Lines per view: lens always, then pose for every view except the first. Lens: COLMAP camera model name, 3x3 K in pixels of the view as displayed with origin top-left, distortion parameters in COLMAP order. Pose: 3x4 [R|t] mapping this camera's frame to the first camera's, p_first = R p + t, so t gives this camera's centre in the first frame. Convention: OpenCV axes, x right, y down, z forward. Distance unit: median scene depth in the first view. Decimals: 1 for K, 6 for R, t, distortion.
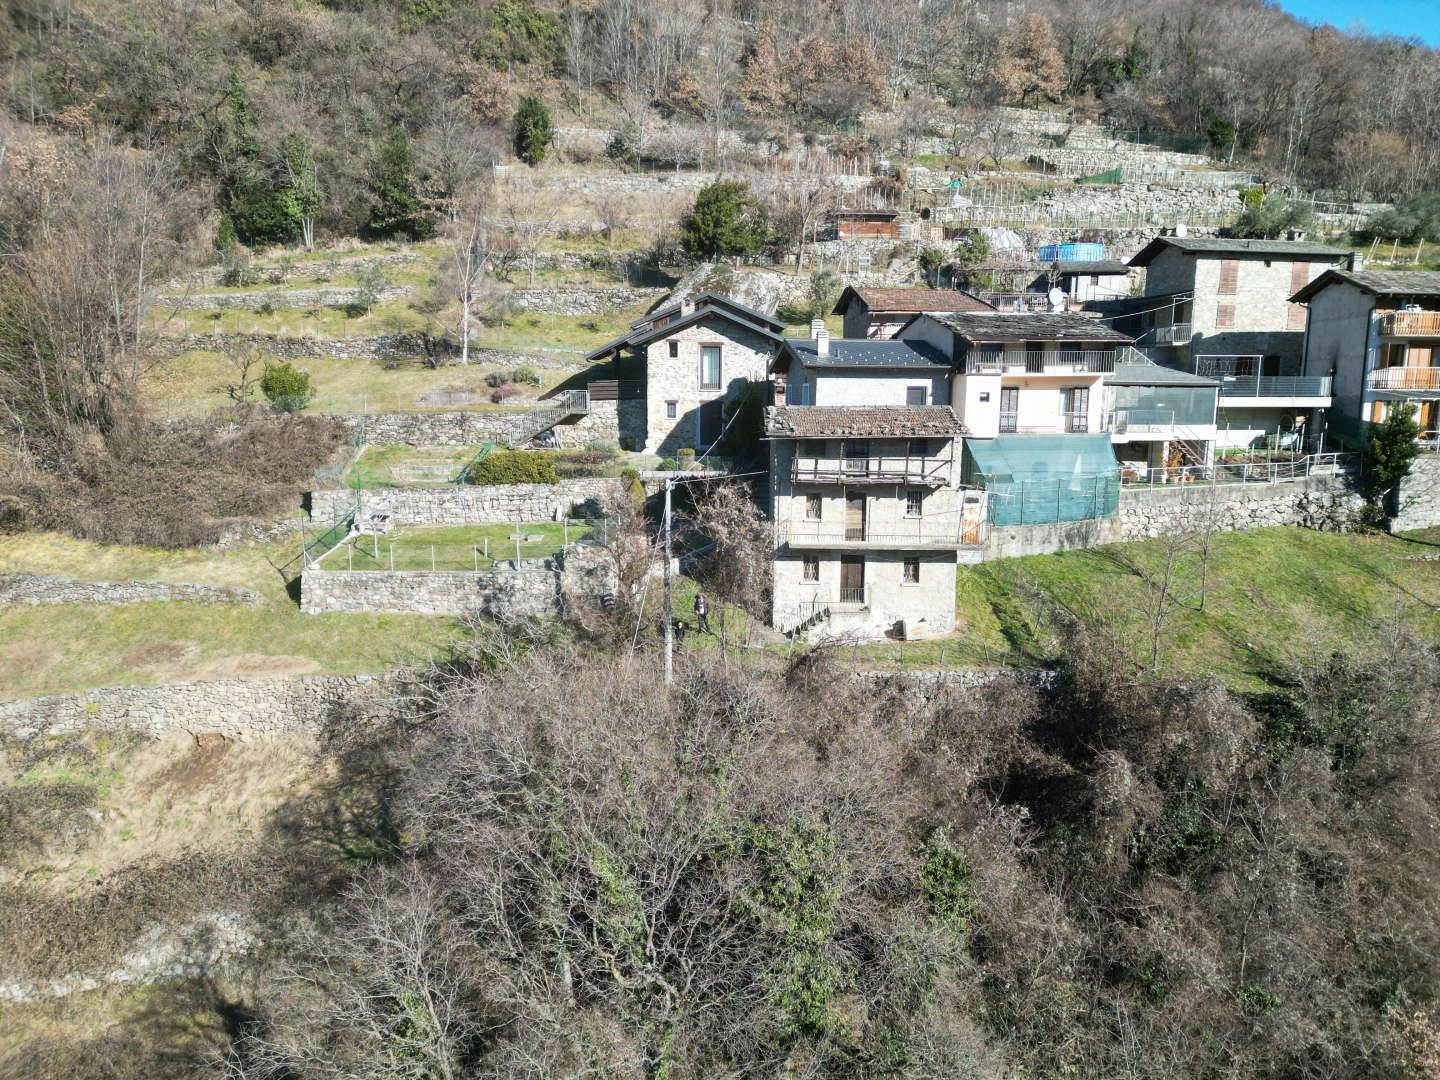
lens RADIAL K [[996.1, 0, 724.6], [0, 996.1, 550.7], [0, 0, 1]] dist [0.073698, -0.066383]
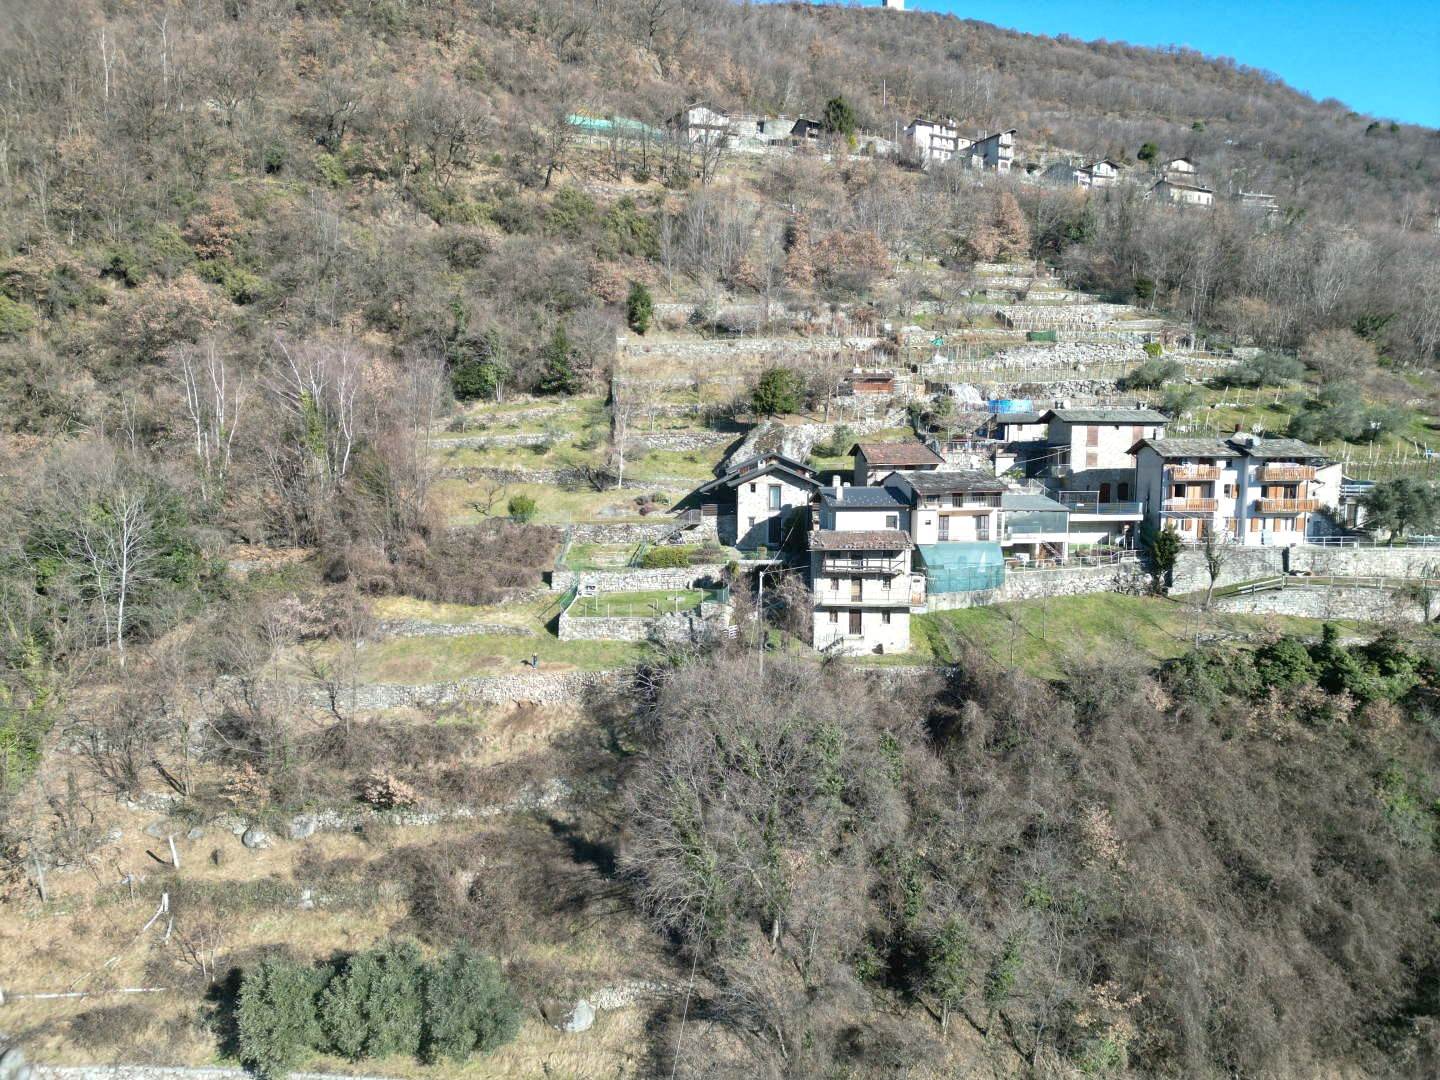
lens RADIAL K [[996.1, 0, 723.8], [0, 996.1, 535.2], [0, 0, 1]] dist [0.073698, -0.066383]
pose [[0.999468, -0.002927, -0.032475, -0.047827], [0.000954, 0.998161, -0.060603, -0.017323], [0.032593, 0.060540, 0.997634, -0.729780]]
